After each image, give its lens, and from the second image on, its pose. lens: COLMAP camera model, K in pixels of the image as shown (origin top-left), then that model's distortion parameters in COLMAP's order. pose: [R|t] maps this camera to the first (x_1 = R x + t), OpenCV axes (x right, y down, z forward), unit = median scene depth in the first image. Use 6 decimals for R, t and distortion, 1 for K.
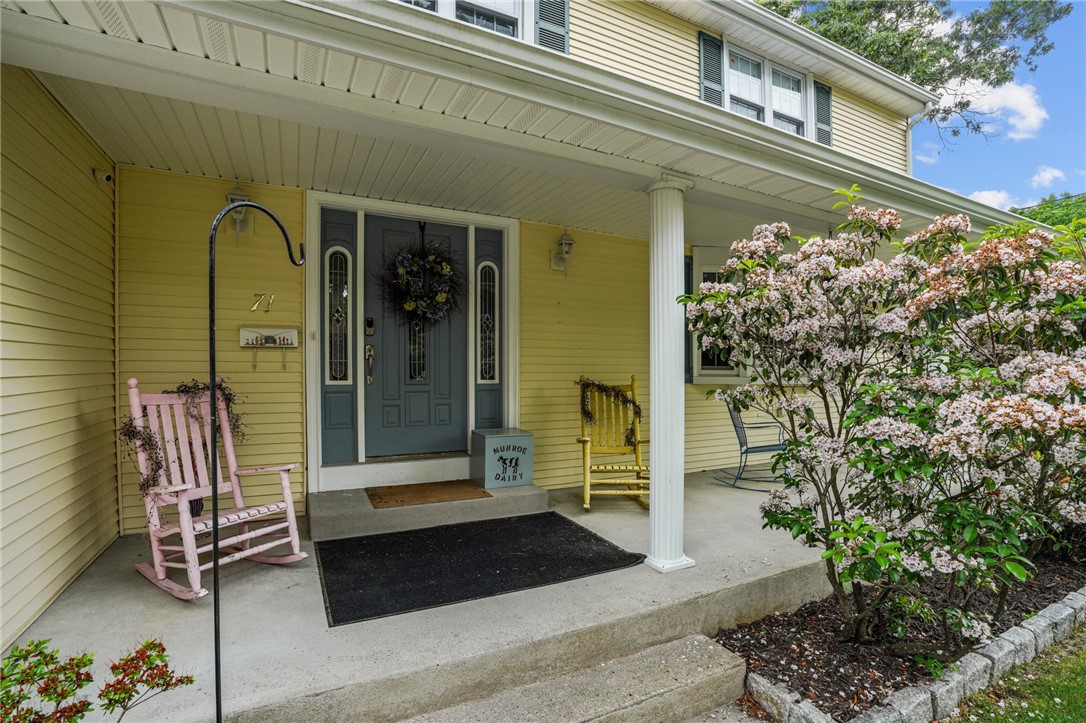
lens RADIAL K [[501.1, 0, 535.8], [0, 501.1, 366.4], [0, 0, 1]] dist [-0.070628, 0.027462]
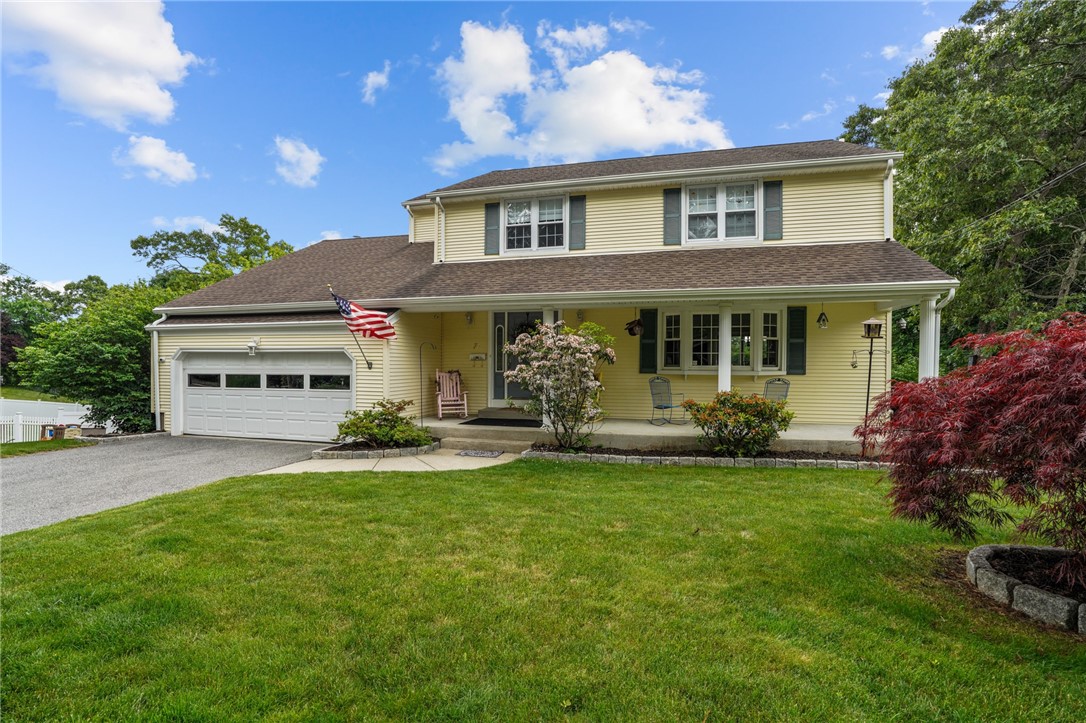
lens RADIAL K [[501.1, 0, 535.8], [0, 501.1, 366.4], [0, 0, 1]] dist [-0.070628, 0.027462]
pose [[0.748801, -0.000286, -0.662794, 1.673131], [-0.000869, 0.999999, -0.001413, 0.006983], [0.662794, 0.001634, 0.748800, -1.045920]]
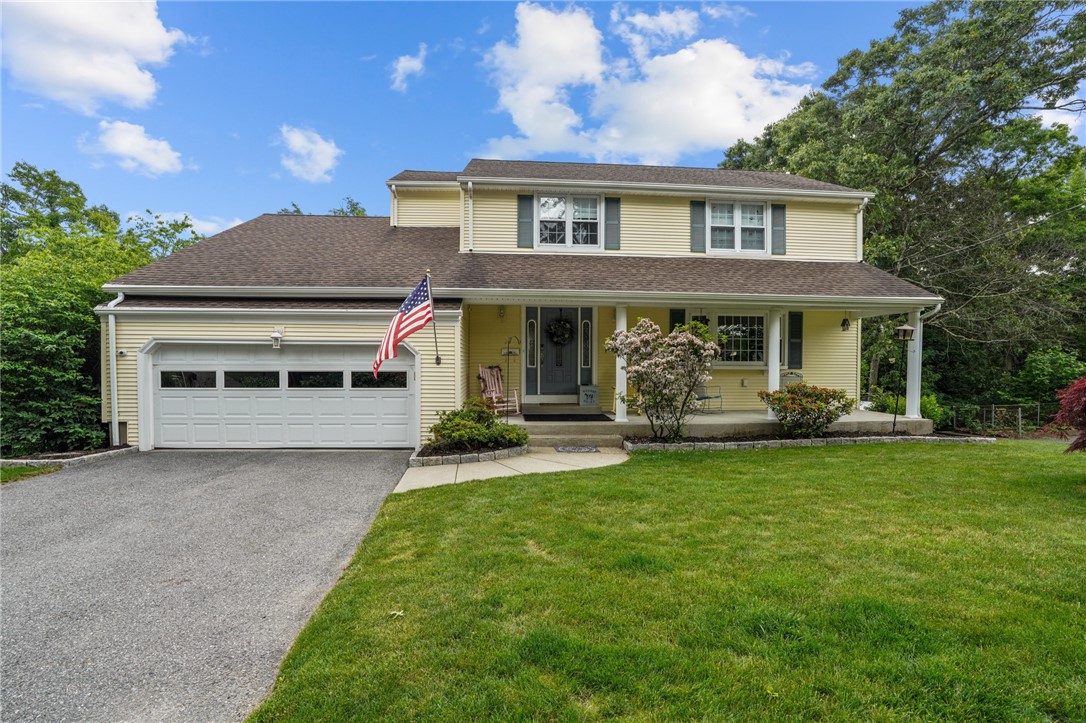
lens RADIAL K [[501.1, 0, 535.8], [0, 501.1, 366.4], [0, 0, 1]] dist [-0.070628, 0.027462]
pose [[0.924831, 0.004419, -0.380352, 0.715847], [-0.001190, 0.999961, 0.008725, 0.005108], [0.380376, -0.007617, 0.924801, -1.644432]]
